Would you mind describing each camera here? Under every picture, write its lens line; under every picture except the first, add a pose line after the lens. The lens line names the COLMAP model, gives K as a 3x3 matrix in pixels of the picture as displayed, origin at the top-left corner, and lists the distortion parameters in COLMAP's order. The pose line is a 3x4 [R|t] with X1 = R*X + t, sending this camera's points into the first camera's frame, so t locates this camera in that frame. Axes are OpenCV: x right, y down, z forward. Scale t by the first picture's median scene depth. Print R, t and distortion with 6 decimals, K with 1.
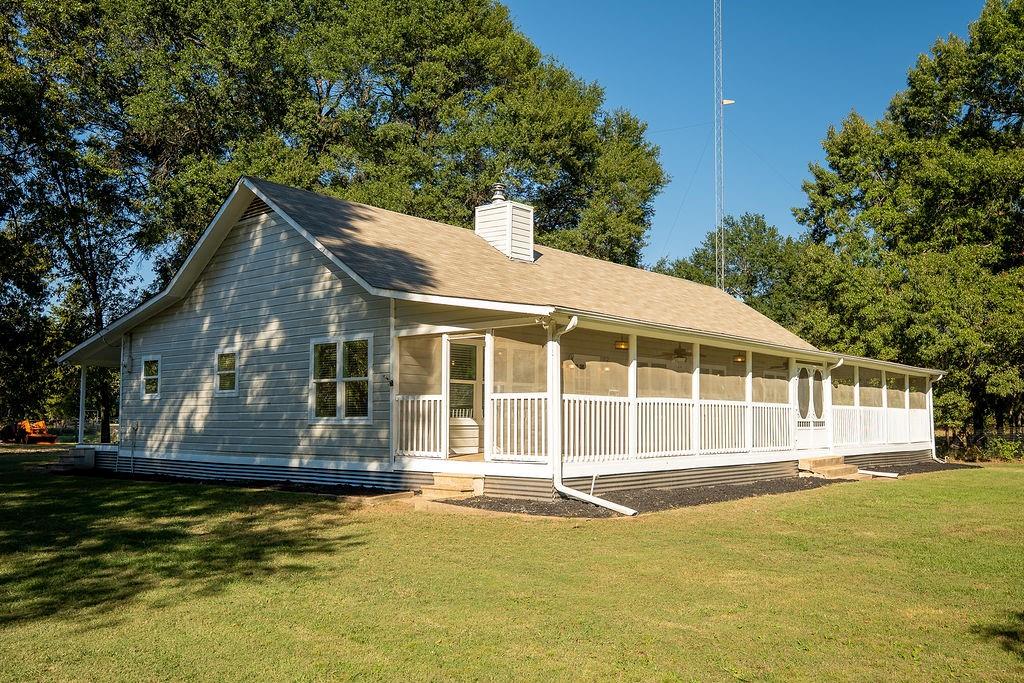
lens RADIAL K [[883.8, 0, 513.8], [0, 883.8, 344.3], [0, 0, 1]] dist [-0.049290, -0.003956]
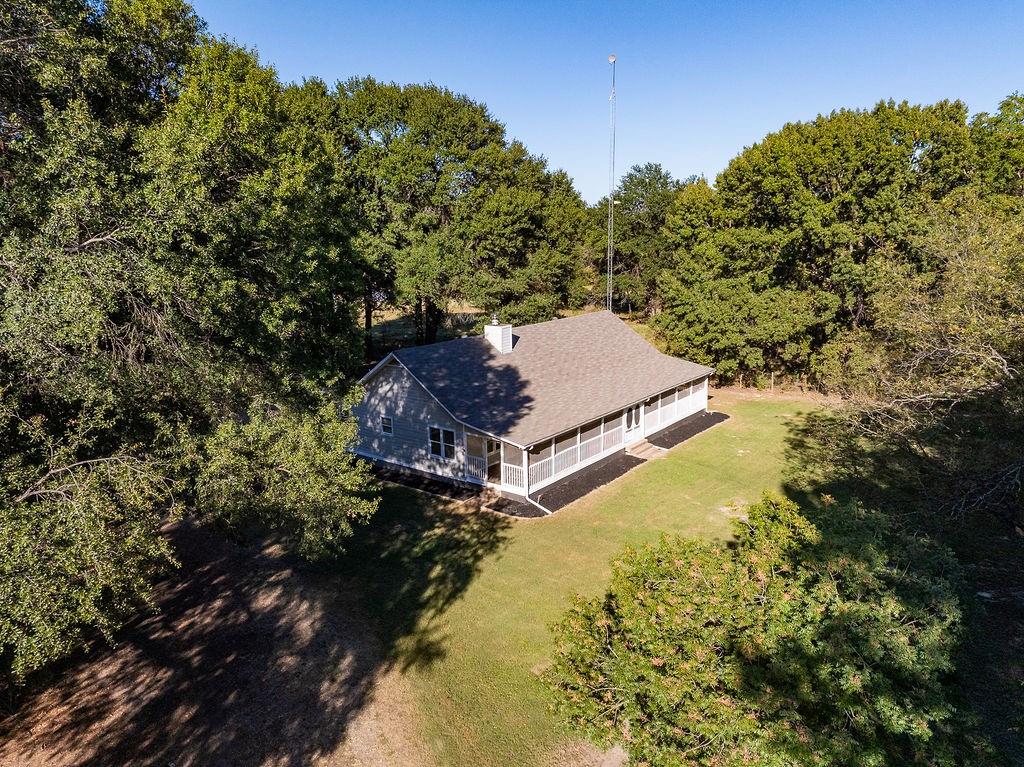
lens RADIAL K [[713.3, 0, 511.0], [0, 713.3, 382.5], [0, 0, 1]] dist [-0.003625, -0.000143]
pose [[0.998838, -0.028935, 0.038546, -0.043687], [0.016047, 0.953762, 0.300133, -0.468367], [-0.045448, -0.299166, 0.953118, -0.591961]]
